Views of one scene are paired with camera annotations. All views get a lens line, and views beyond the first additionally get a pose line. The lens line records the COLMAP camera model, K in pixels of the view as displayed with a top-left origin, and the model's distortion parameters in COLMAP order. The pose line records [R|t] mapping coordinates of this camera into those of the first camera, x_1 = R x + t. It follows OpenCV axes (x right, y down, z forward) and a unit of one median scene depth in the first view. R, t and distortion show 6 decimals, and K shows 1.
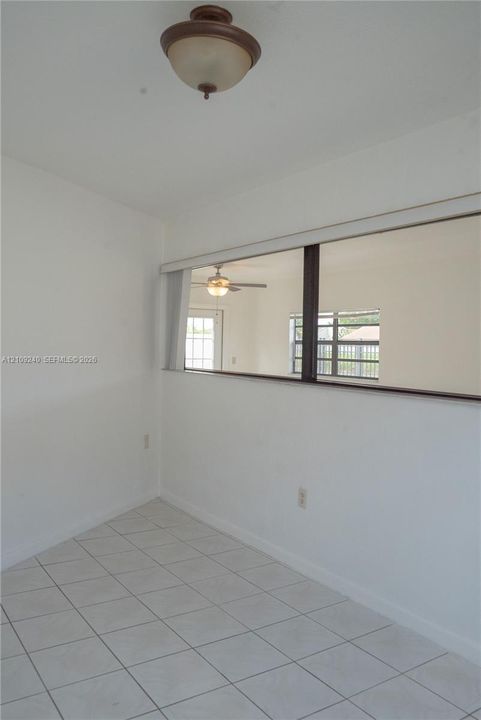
lens RADIAL K [[578.0, 0, 240.5], [0, 578.0, 360.0], [0, 0, 1]] dist [-0.080504, 0.003899]
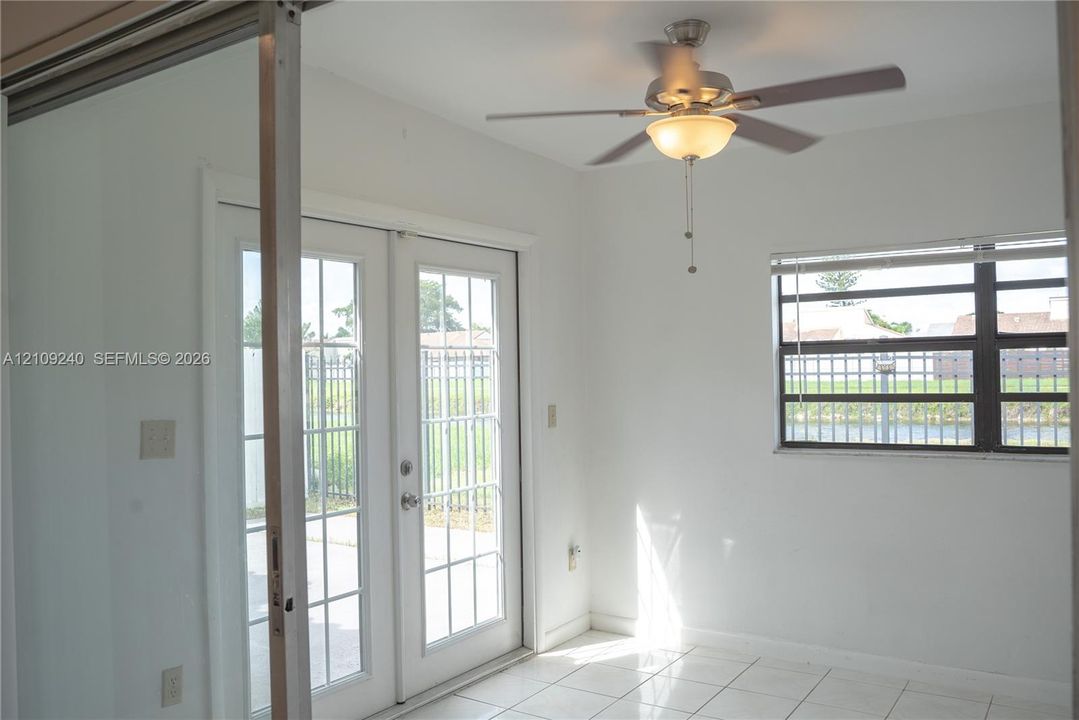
lens RADIAL K [[866.2, 0, 539.5], [0, 866.2, 360.0], [0, 0, 1]] dist [-0.080504, 0.003899]
pose [[0.923602, -0.041326, 0.381120, -0.225065], [0.052061, 0.998484, -0.017896, -0.025670], [-0.379802, 0.036370, 0.924353, 0.684419]]
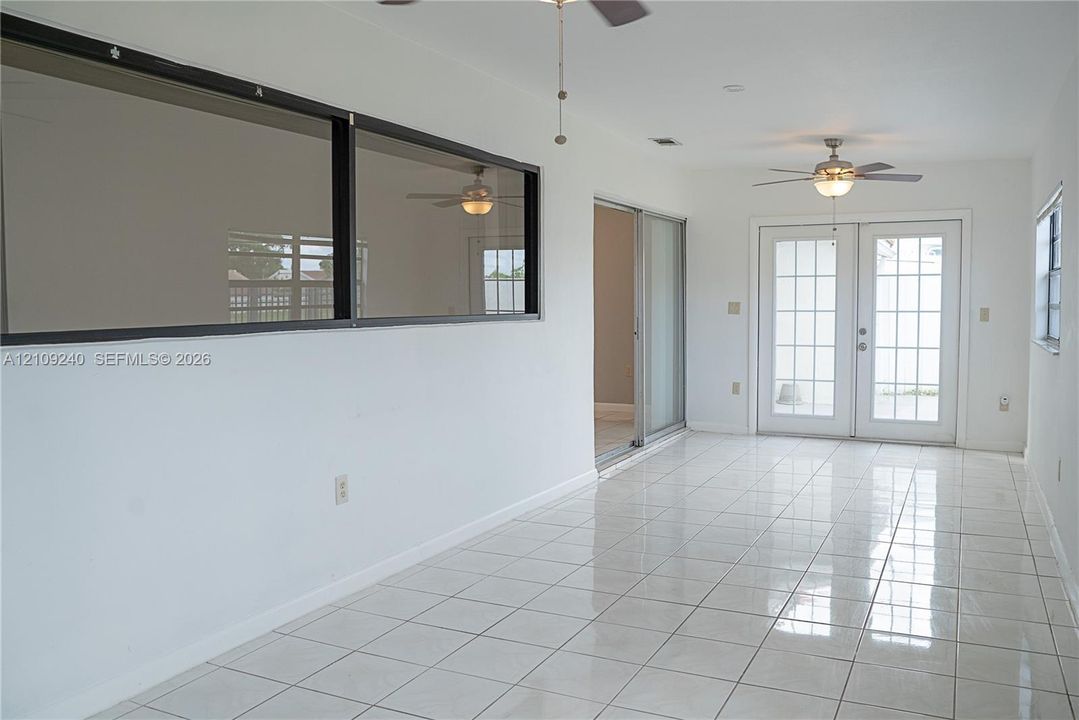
lens RADIAL K [[866.2, 0, 539.5], [0, 866.2, 360.0], [0, 0, 1]] dist [-0.080504, 0.003899]
pose [[0.491995, 0.032215, -0.870002, 0.517920], [0.004099, 0.999218, 0.039318, 0.010095], [0.870588, -0.022910, 0.491478, 0.342648]]
